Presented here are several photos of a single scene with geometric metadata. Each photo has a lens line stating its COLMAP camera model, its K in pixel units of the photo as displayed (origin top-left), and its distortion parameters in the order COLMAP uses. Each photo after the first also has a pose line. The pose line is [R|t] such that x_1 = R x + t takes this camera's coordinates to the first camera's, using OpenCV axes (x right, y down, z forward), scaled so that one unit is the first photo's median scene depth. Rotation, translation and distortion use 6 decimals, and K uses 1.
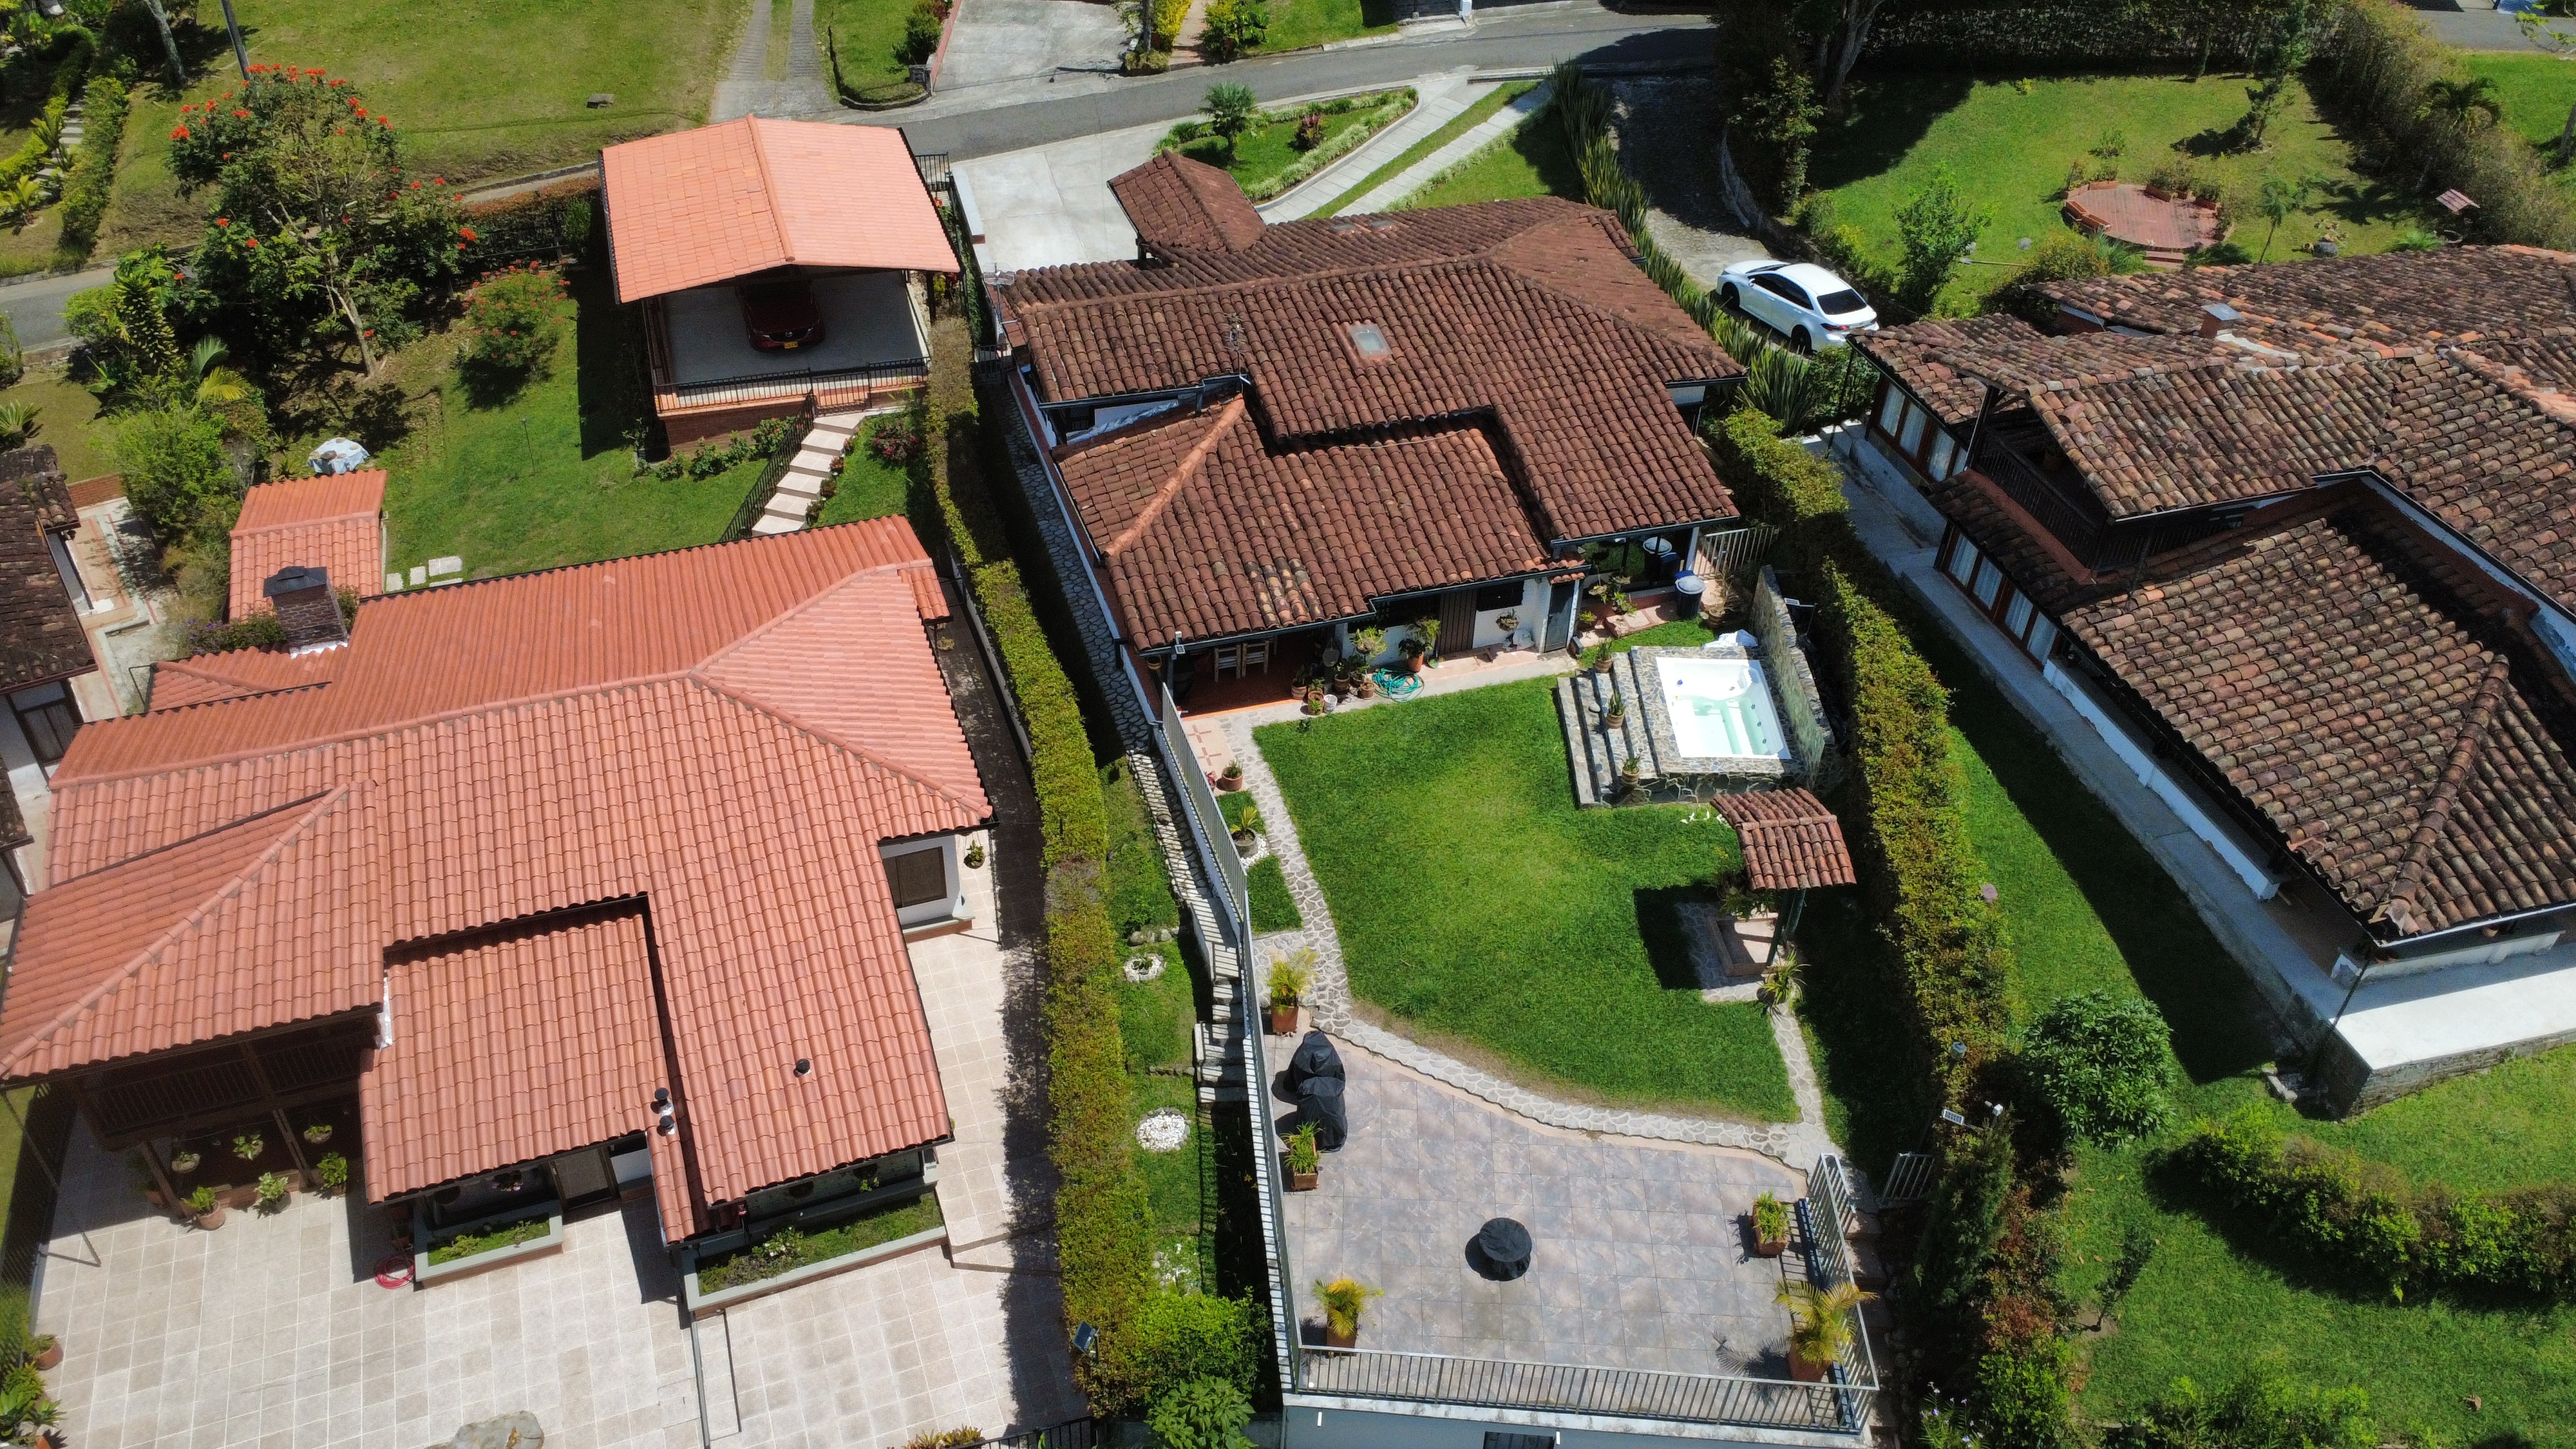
lens RADIAL K [[1867.9, 0, 1289.5], [0, 1867.9, 724.7], [0, 0, 1]] dist [0.001977, 0.005904]
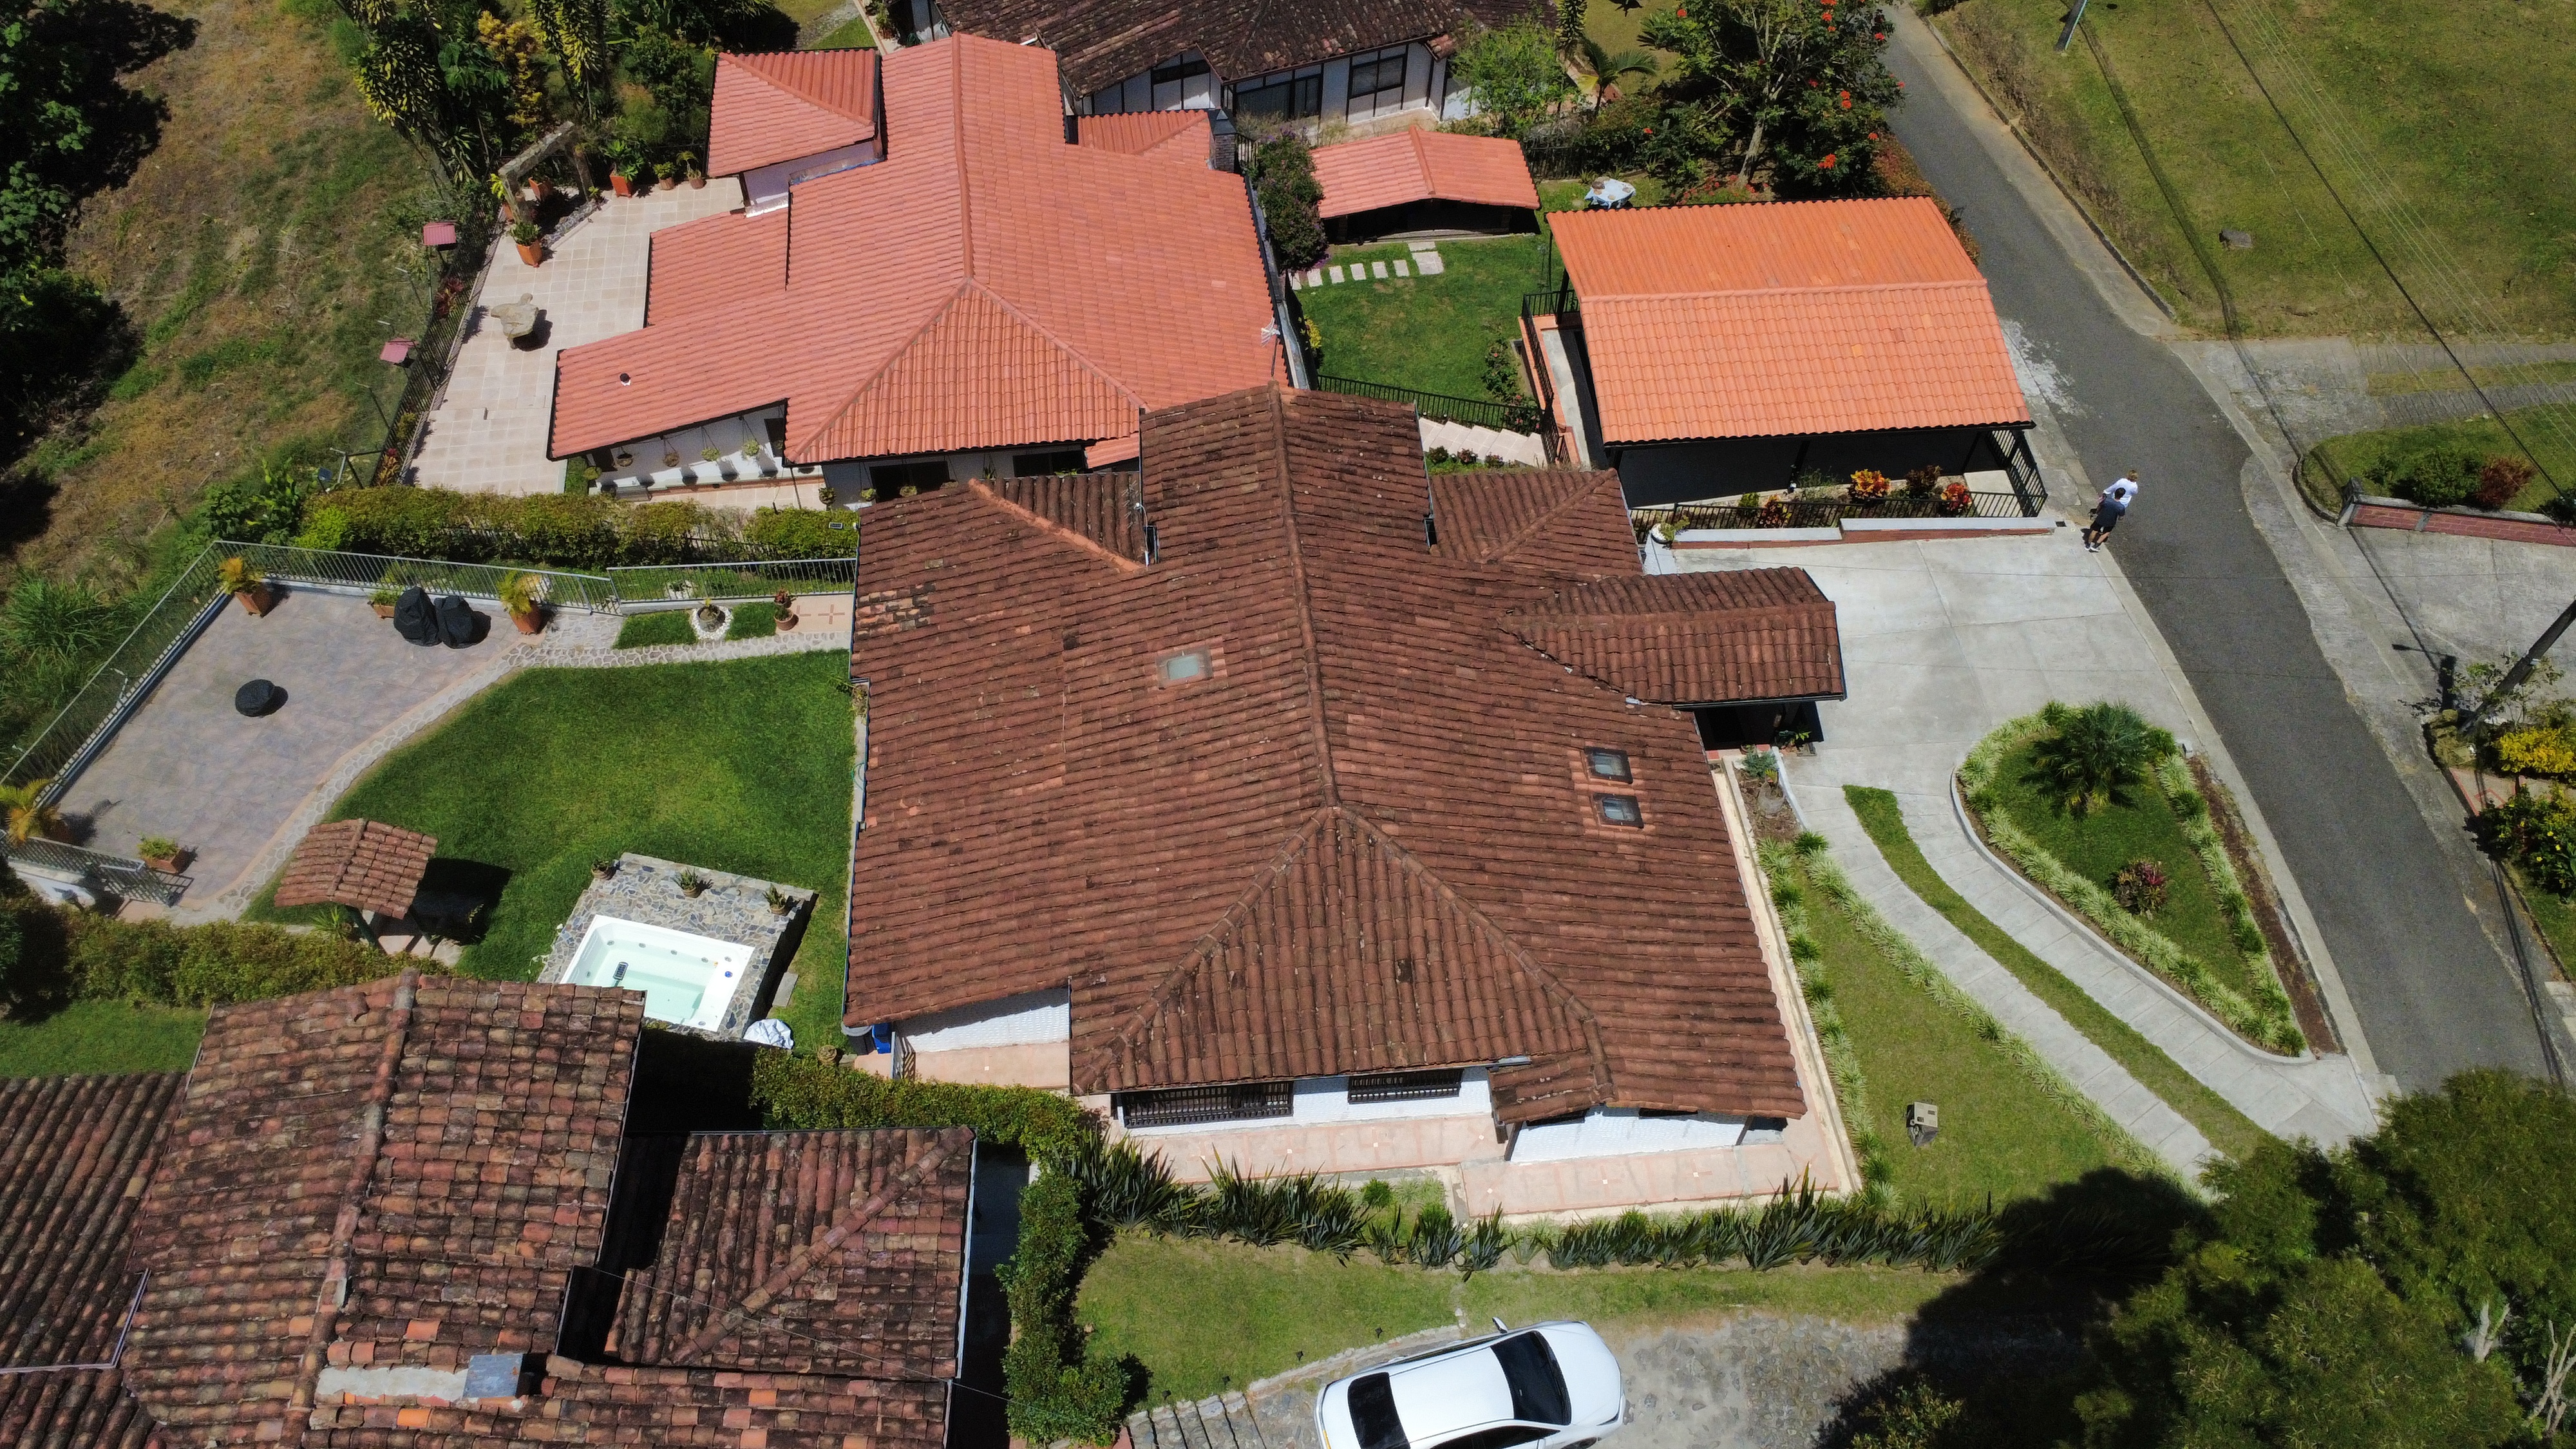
lens RADIAL K [[1867.9, 0, 1289.5], [0, 1867.9, 724.7], [0, 0, 1]] dist [0.001977, 0.005904]
pose [[-0.213867, 0.746806, -0.629716, 0.647489], [-0.635545, 0.383174, 0.670268, -0.876775], [0.741851, 0.543561, 0.392681, 0.787155]]
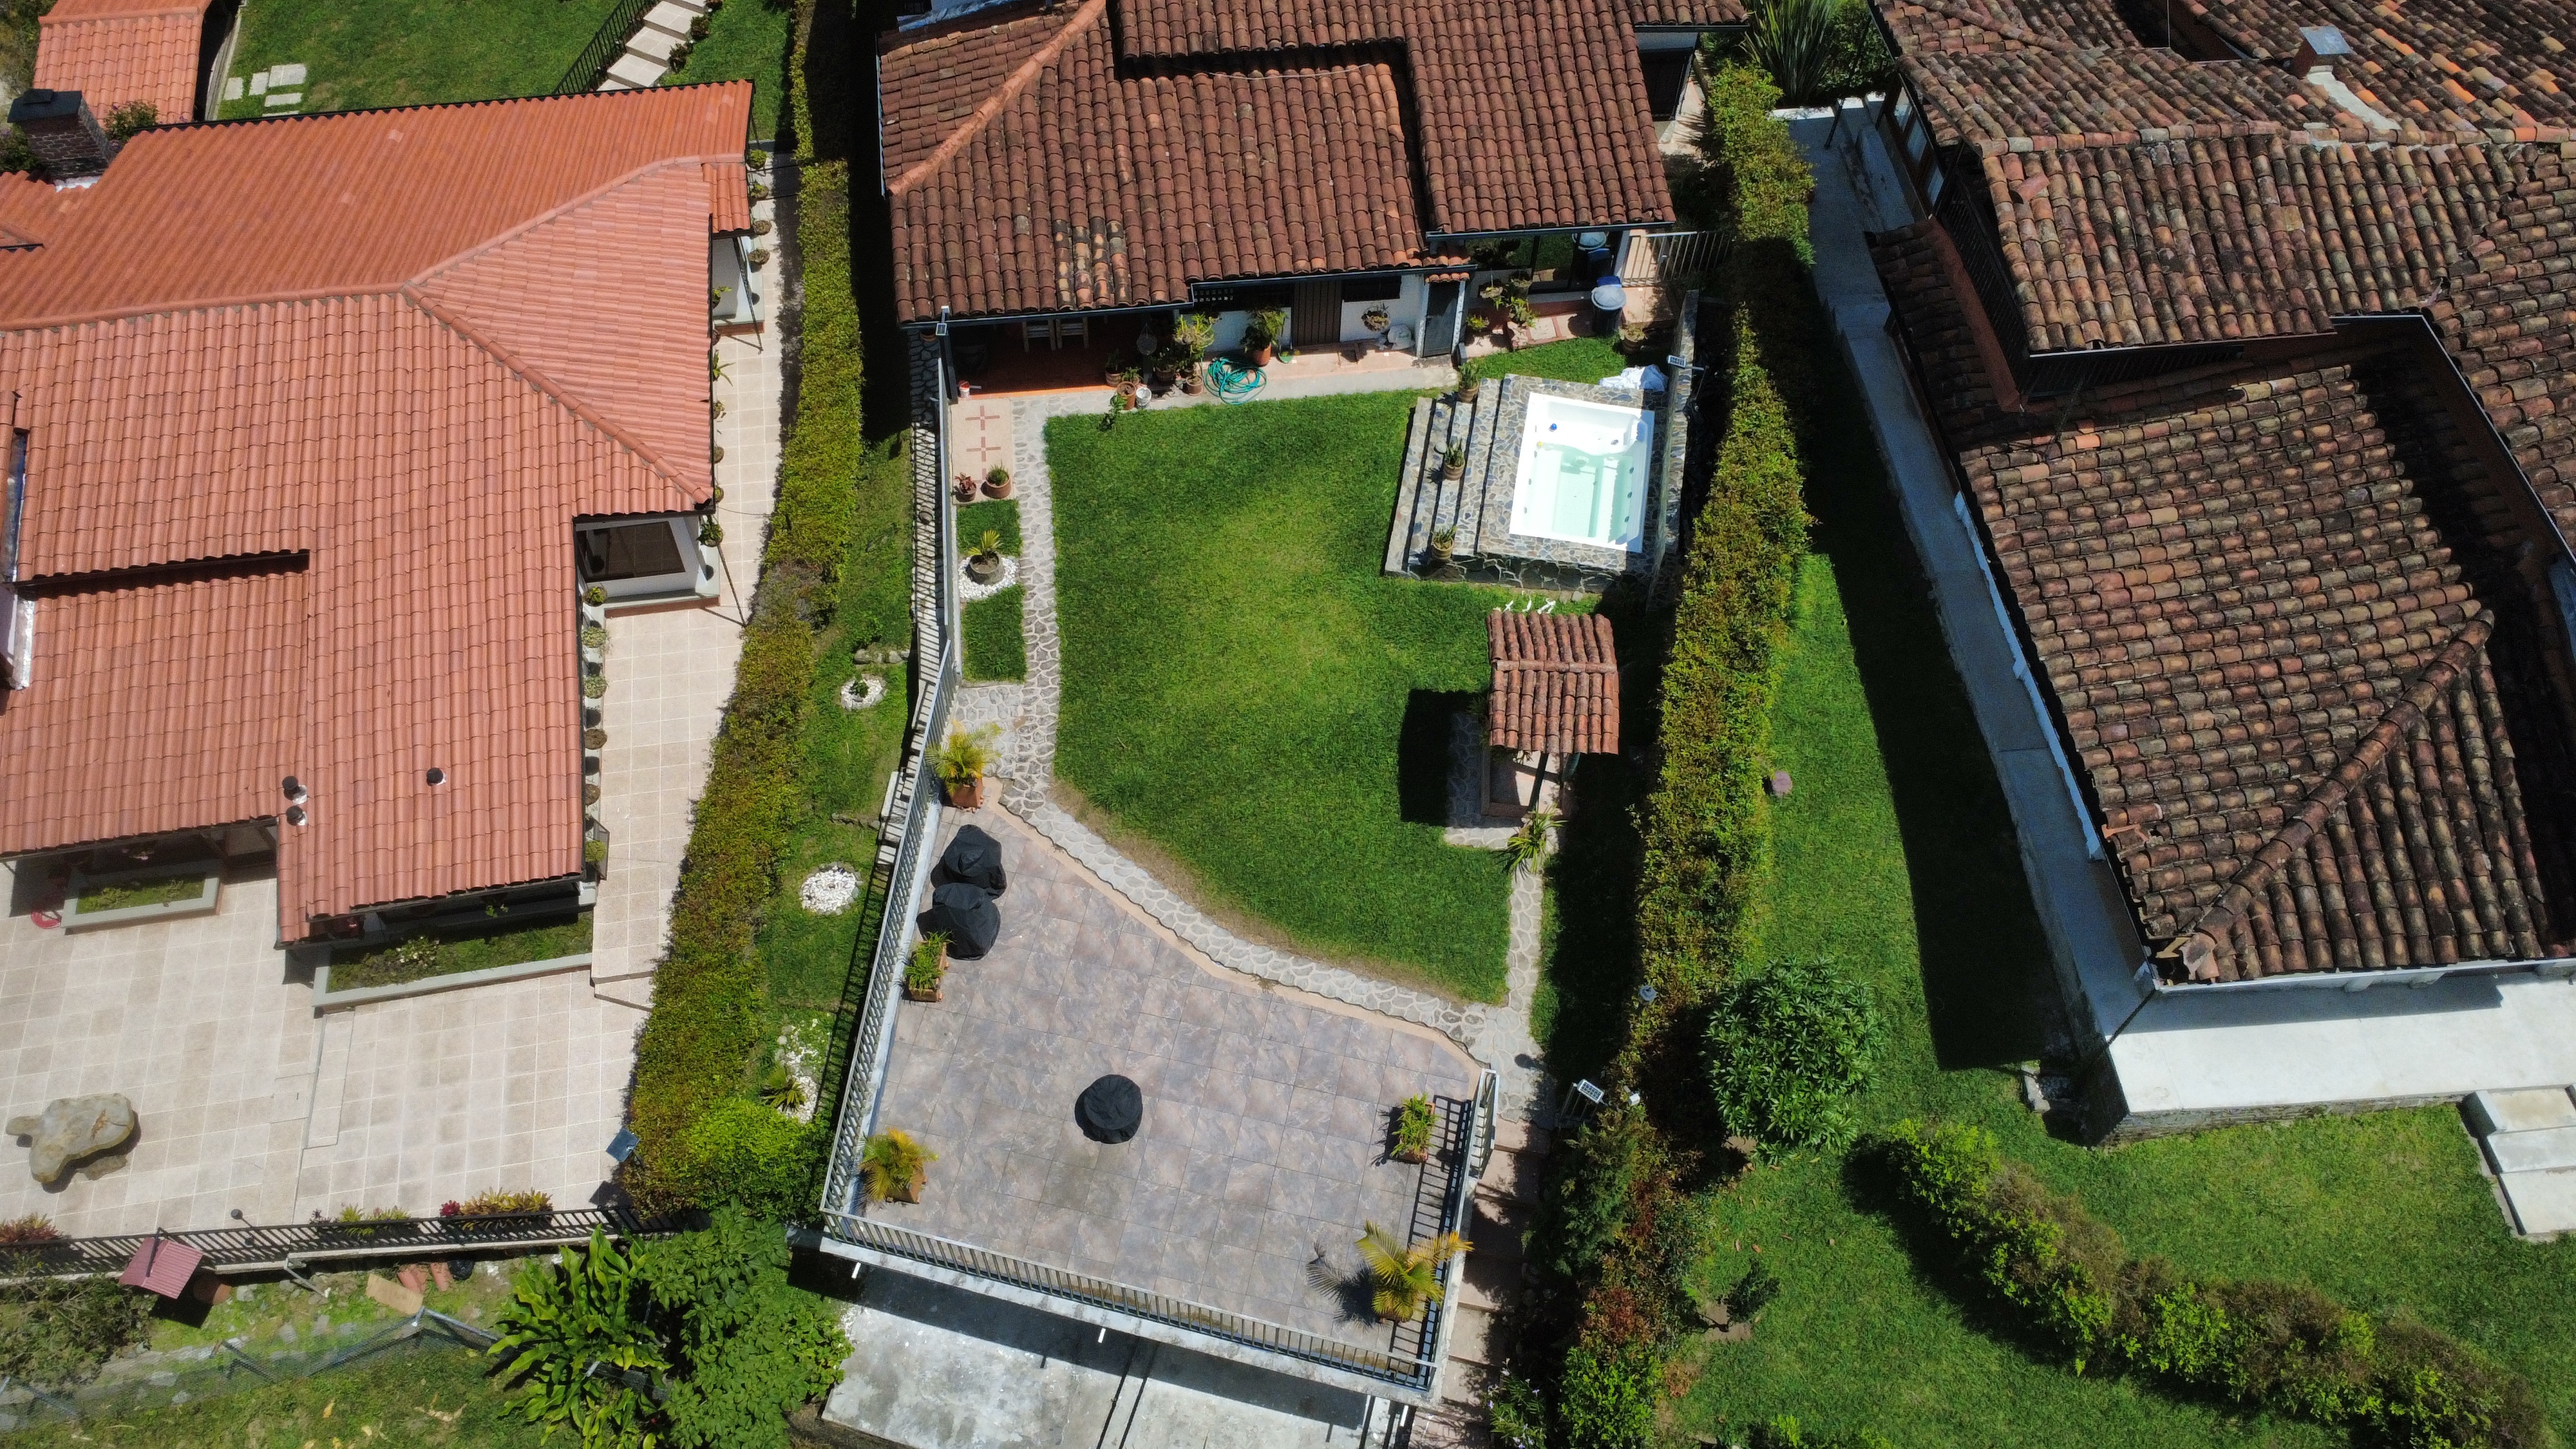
lens RADIAL K [[1867.9, 0, 1289.5], [0, 1867.9, 724.7], [0, 0, 1]] dist [0.001977, 0.005904]
pose [[0.983961, 0.145104, -0.103753, 0.201511], [-0.109831, 0.951129, 0.288602, -0.125581], [0.140560, -0.272578, 0.951811, 0.156054]]
